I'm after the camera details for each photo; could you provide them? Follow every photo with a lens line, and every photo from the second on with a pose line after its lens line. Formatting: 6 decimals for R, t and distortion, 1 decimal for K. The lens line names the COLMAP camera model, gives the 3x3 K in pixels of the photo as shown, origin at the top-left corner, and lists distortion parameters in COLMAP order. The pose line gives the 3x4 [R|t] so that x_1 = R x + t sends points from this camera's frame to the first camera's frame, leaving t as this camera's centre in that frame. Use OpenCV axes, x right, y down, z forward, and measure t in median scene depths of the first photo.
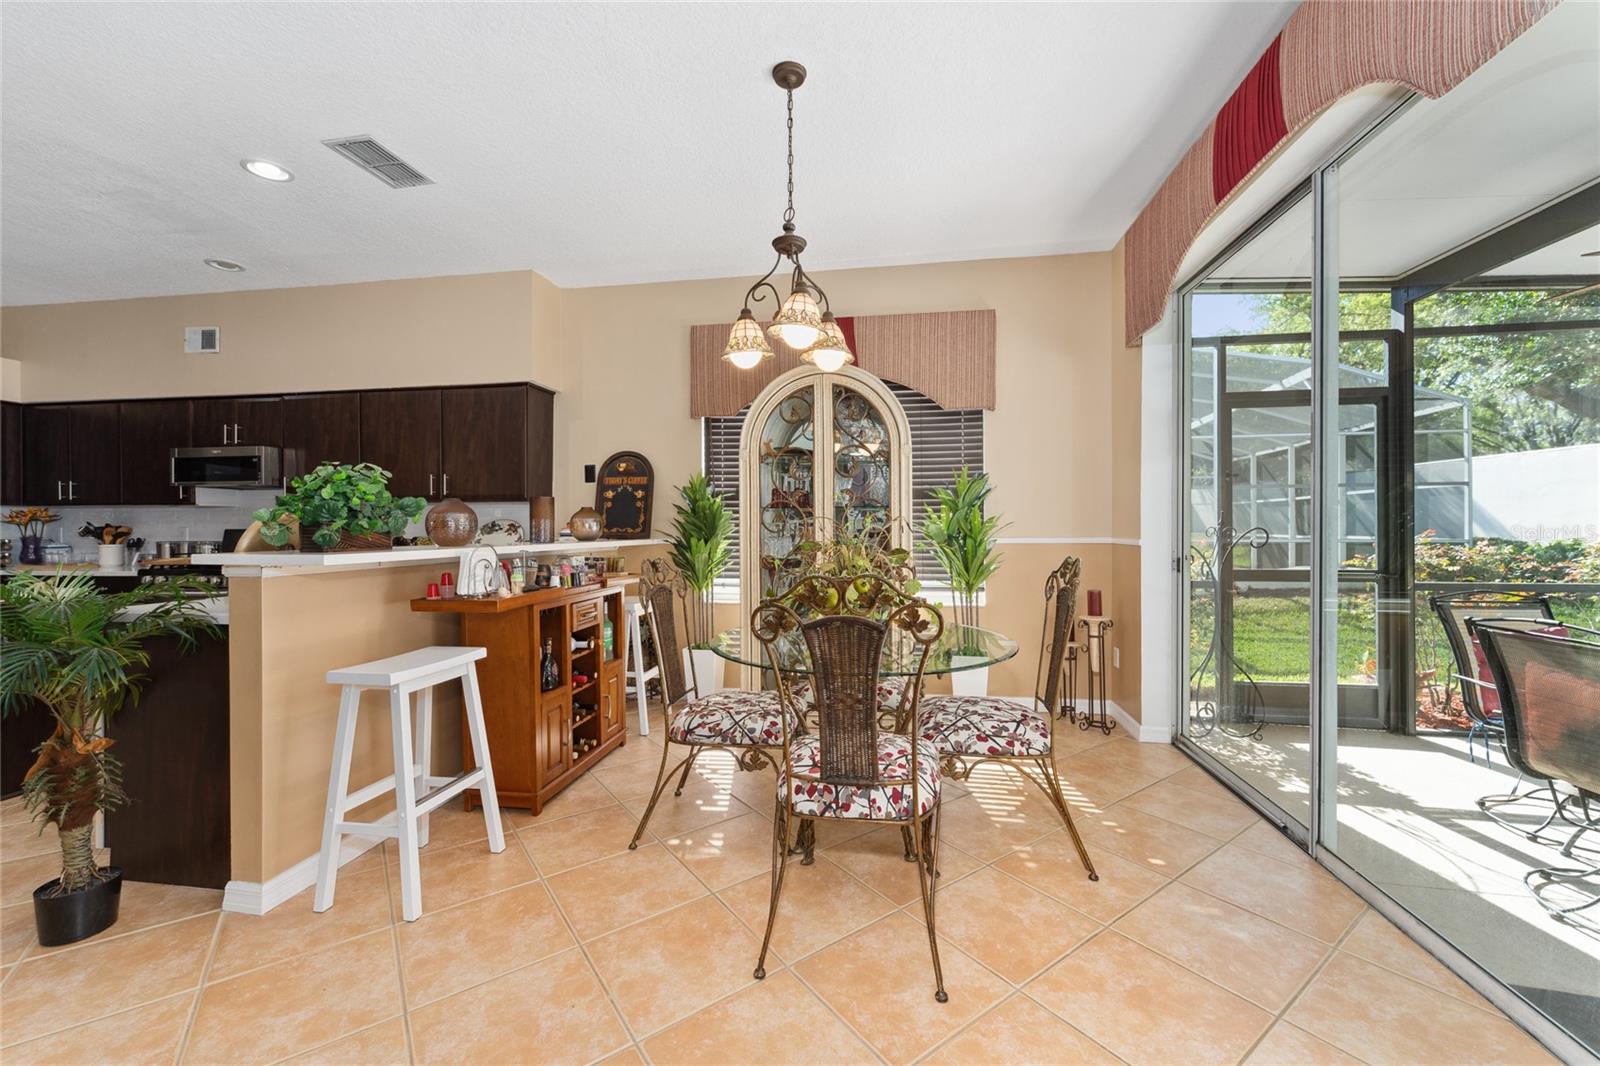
lens RADIAL K [[637.9, 0, 789.2], [0, 637.9, 528.2], [0, 0, 1]] dist [-0.000019, 0.001021]
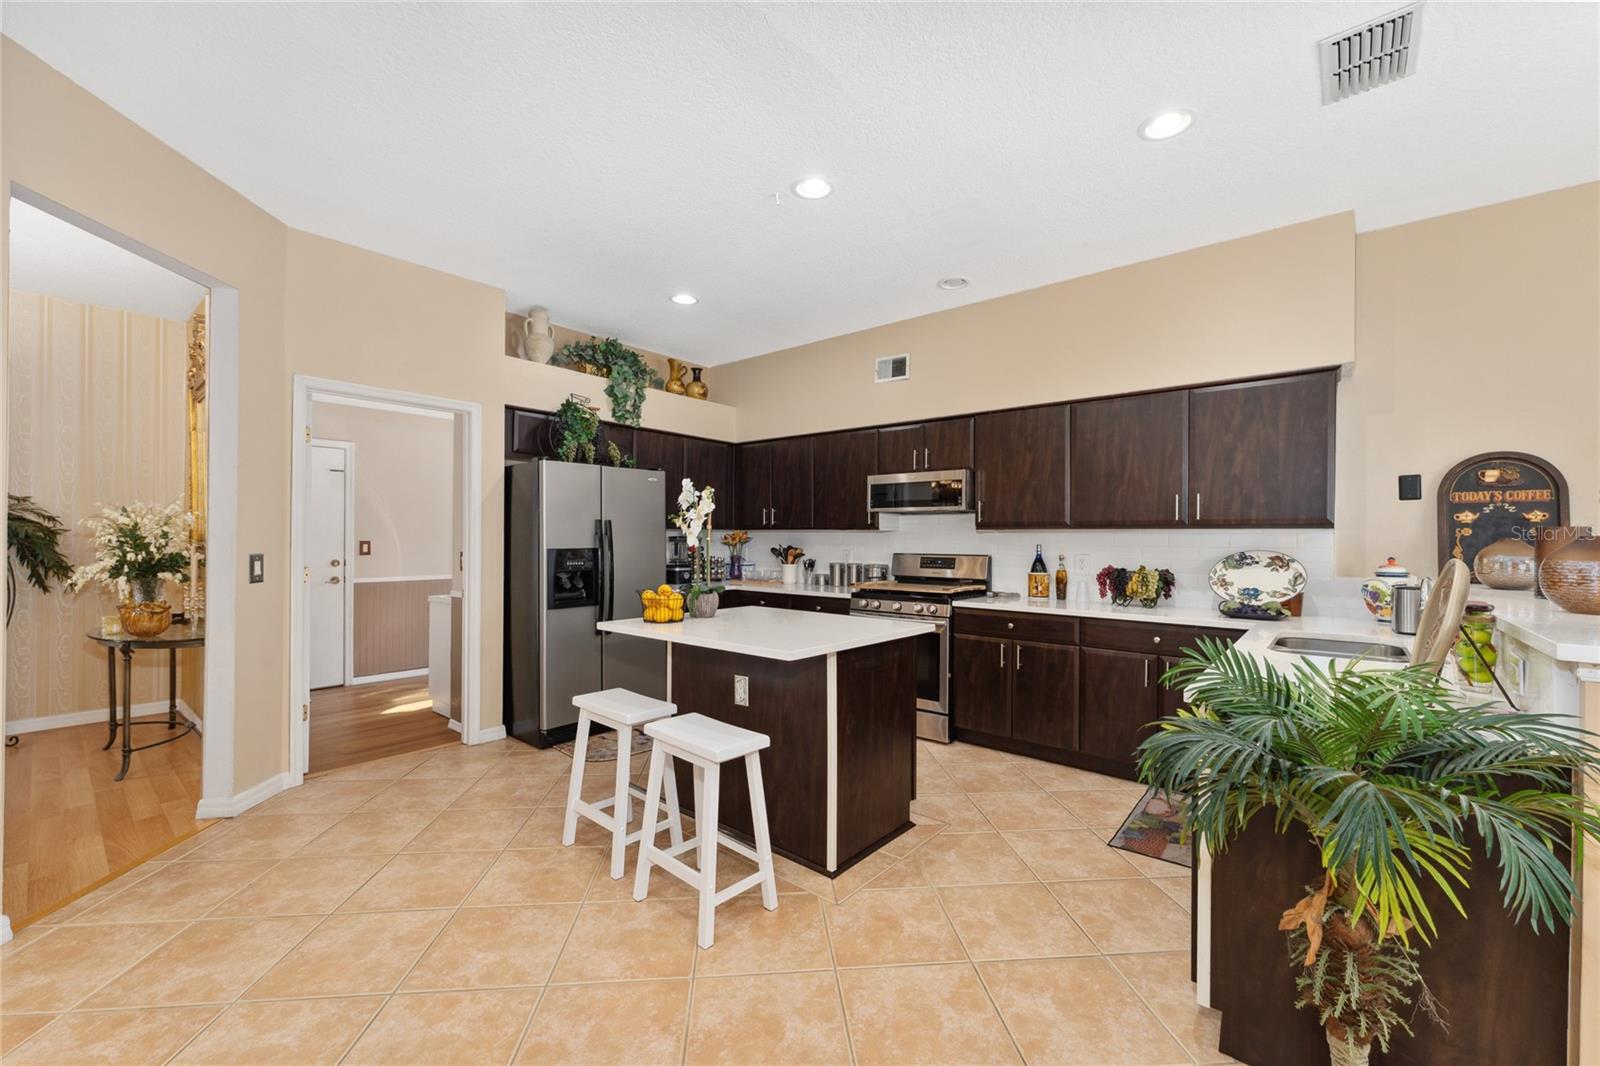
lens RADIAL K [[637.9, 0, 801.3], [0, 637.9, 536.9], [0, 0, 1]] dist [-0.000019, 0.001021]
pose [[0.861503, 0.008035, -0.507689, -0.528403], [-0.010474, 0.999943, -0.001948, -0.022321], [0.507645, 0.006996, 0.861538, 0.050950]]
